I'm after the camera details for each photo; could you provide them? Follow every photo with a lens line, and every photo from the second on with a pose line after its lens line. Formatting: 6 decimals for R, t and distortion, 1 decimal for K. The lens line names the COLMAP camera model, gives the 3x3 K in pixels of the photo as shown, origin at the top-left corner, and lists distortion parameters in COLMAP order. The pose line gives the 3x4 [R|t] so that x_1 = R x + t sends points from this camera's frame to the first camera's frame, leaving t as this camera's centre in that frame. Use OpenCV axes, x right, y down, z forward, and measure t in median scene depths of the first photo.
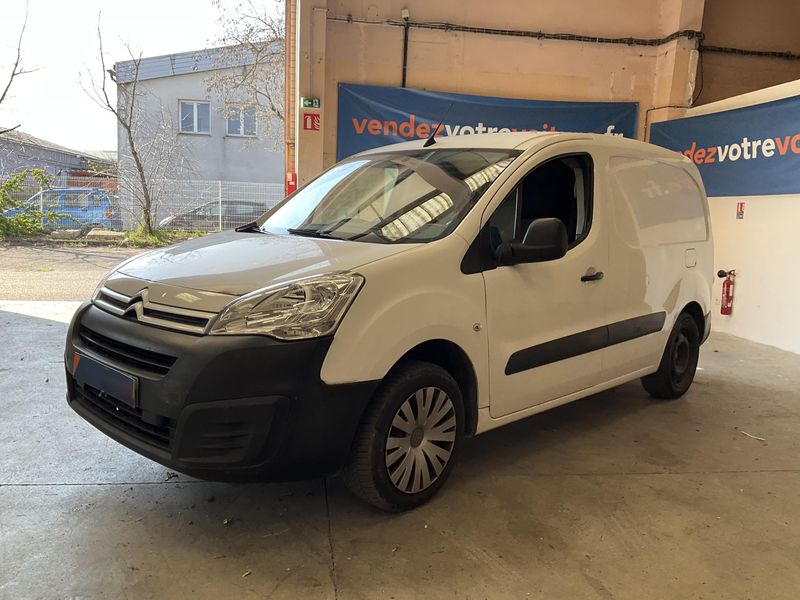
lens RADIAL K [[664.4, 0, 400.0], [0, 664.4, 300.0], [0, 0, 1]] dist [0.077913, -0.139117]
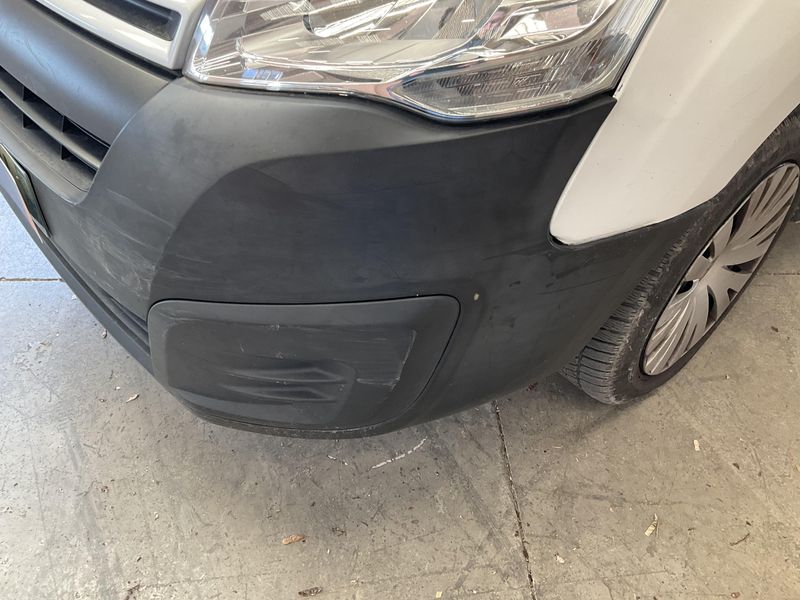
lens RADIAL K [[664.4, 0, 400.0], [0, 664.4, 300.0], [0, 0, 1]] dist [0.077913, -0.139117]
pose [[0.995545, 0.056686, -0.075340, -0.163560], [-0.001675, 0.809589, 0.586995, -0.042626], [0.094269, -0.584254, 0.806077, 0.709346]]
